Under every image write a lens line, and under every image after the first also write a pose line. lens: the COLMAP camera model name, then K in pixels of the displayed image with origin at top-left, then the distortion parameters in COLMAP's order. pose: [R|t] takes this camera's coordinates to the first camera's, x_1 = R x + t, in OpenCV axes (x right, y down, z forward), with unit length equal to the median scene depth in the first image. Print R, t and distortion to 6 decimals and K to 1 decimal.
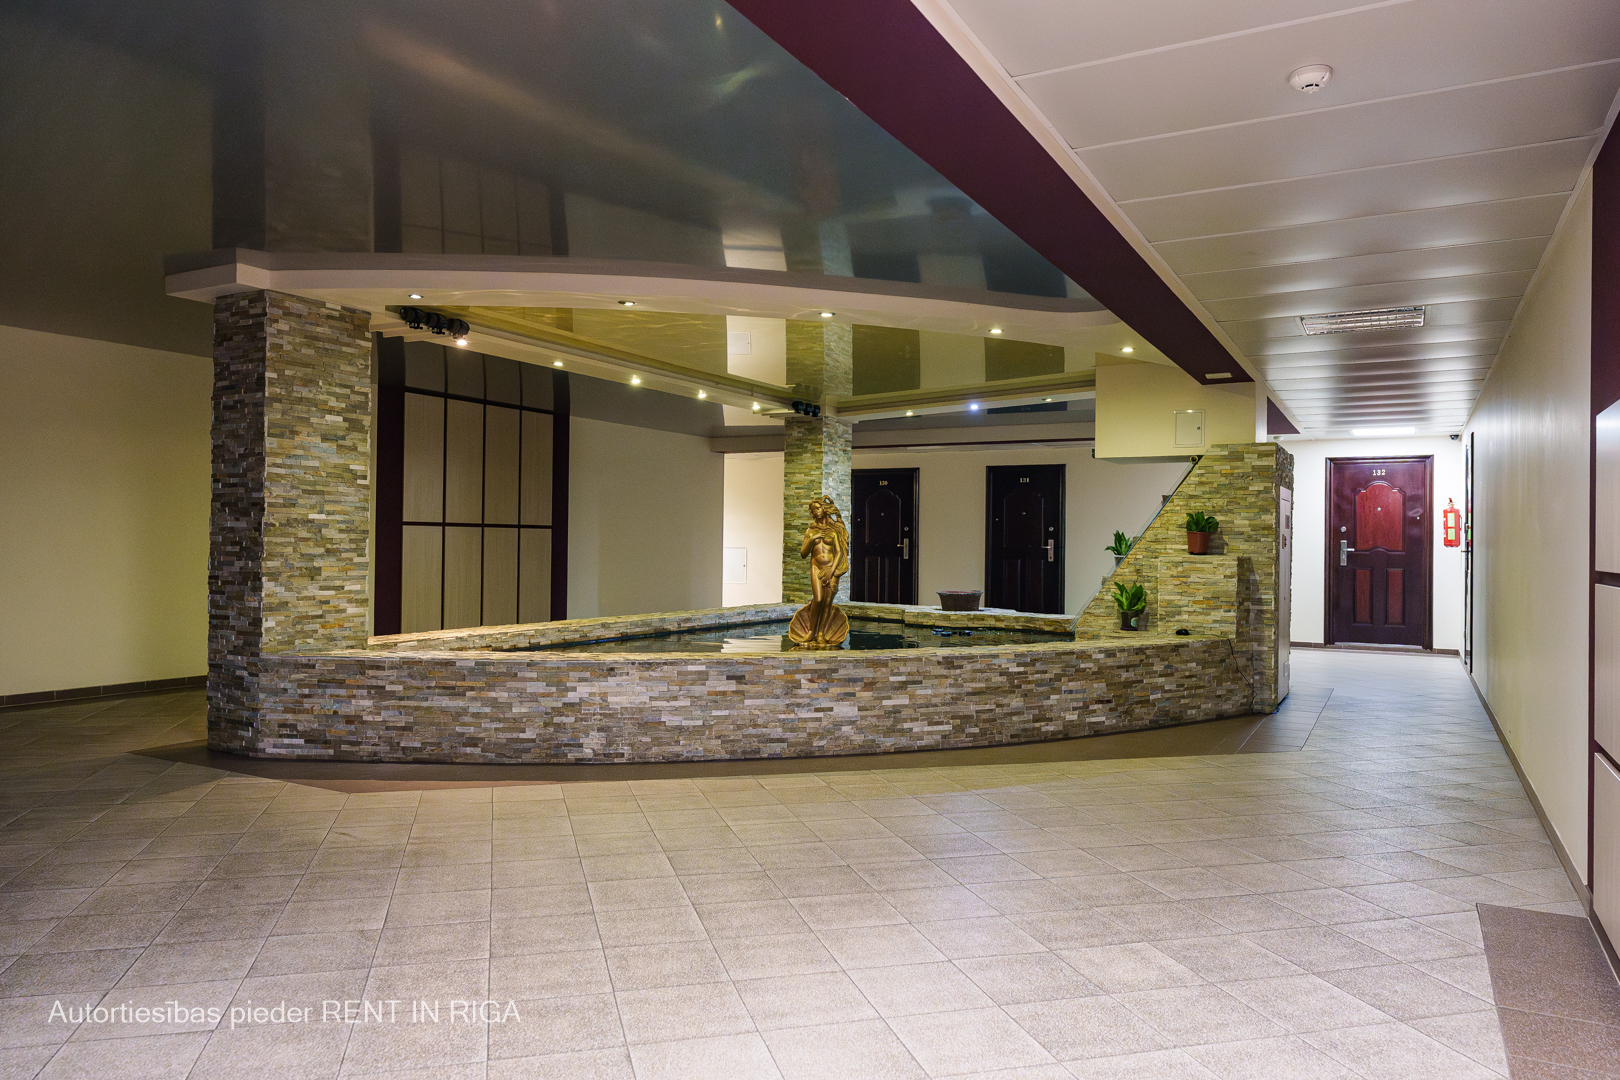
lens RADIAL K [[1083.0, 0, 811.3], [0, 1083.0, 540.3], [0, 0, 1]] dist [-0.006040, -0.002116]
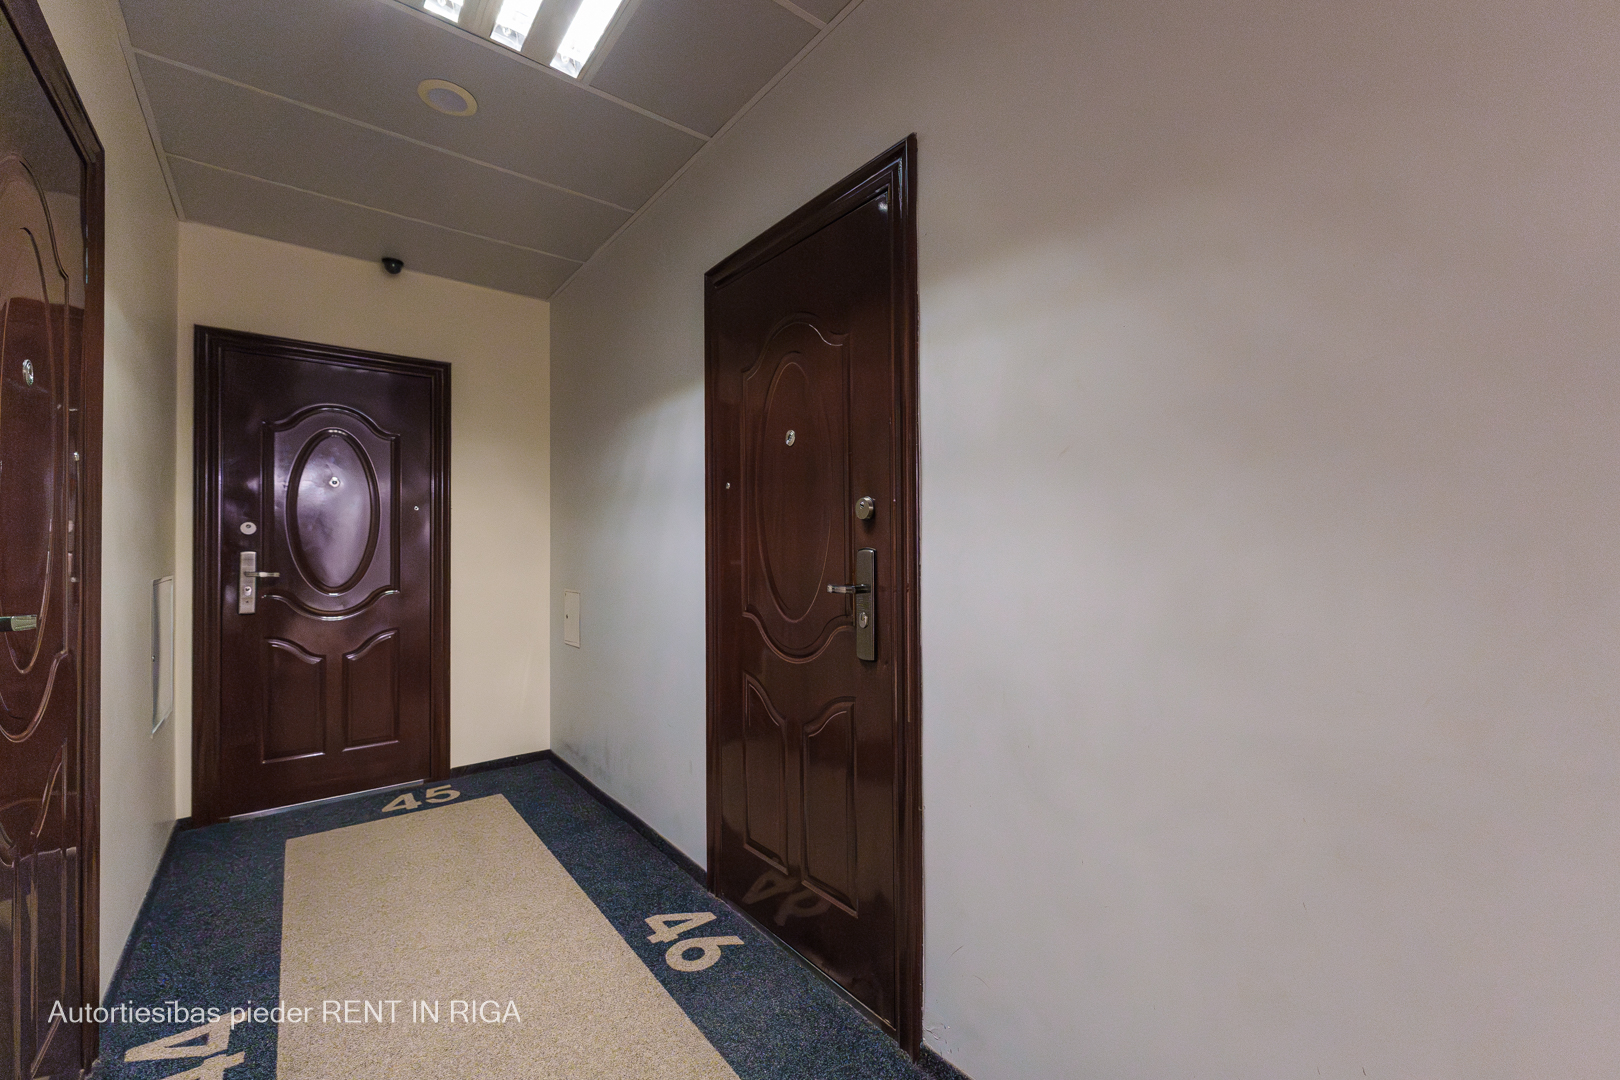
lens RADIAL K [[645.5, 0, 810.1], [0, 645.5, 542.3], [0, 0, 1]] dist [0.002444, 0.000497]
pose [[0.387285, 0.003794, 0.921952, 0.327803], [0.001856, 0.999986, -0.004895, -0.001731], [-0.921958, 0.003607, 0.387273, 0.665534]]
